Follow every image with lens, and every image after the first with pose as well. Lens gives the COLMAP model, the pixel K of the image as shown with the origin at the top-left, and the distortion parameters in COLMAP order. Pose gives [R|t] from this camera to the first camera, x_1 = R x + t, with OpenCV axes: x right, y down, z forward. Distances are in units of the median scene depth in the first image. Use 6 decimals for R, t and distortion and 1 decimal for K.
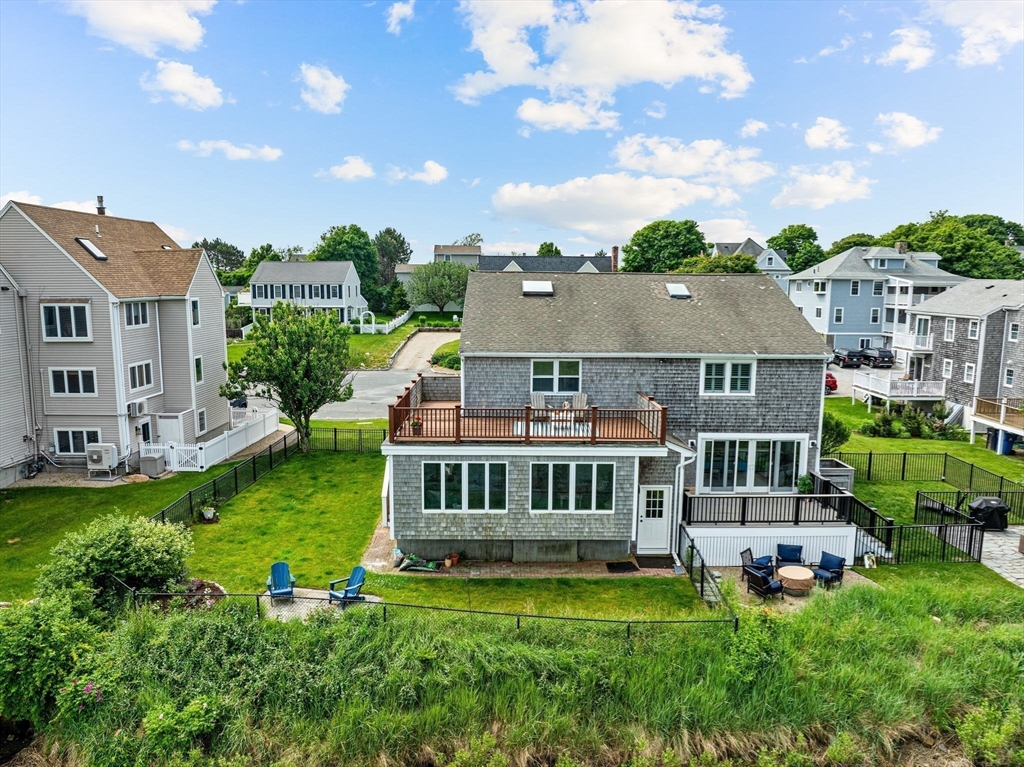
lens RADIAL K [[725.1, 0, 512.0], [0, 725.1, 383.5], [0, 0, 1]] dist [-0.044427, 0.012211]
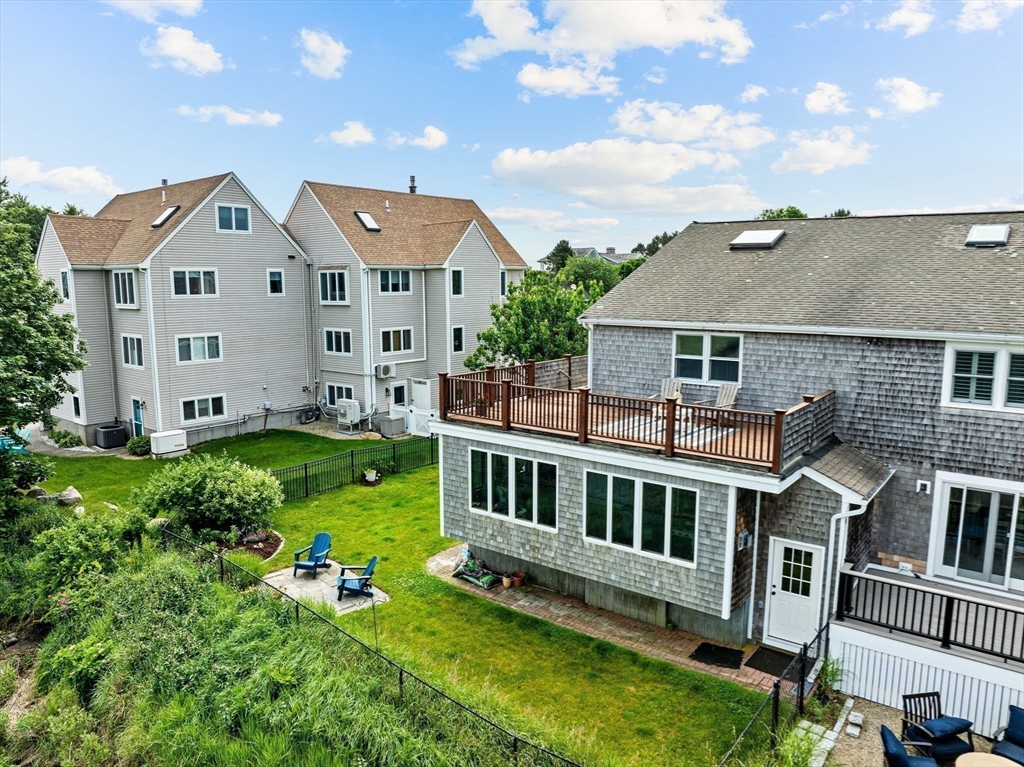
lens RADIAL K [[722.0, 0, 513.3], [0, 722.0, 388.9], [0, 0, 1]] dist [-0.040958, -0.002613]
pose [[0.781621, 0.085066, -0.617926, 0.357553], [-0.079545, 0.996162, 0.036518, 0.009807], [0.618661, 0.020609, 0.785387, 0.361603]]
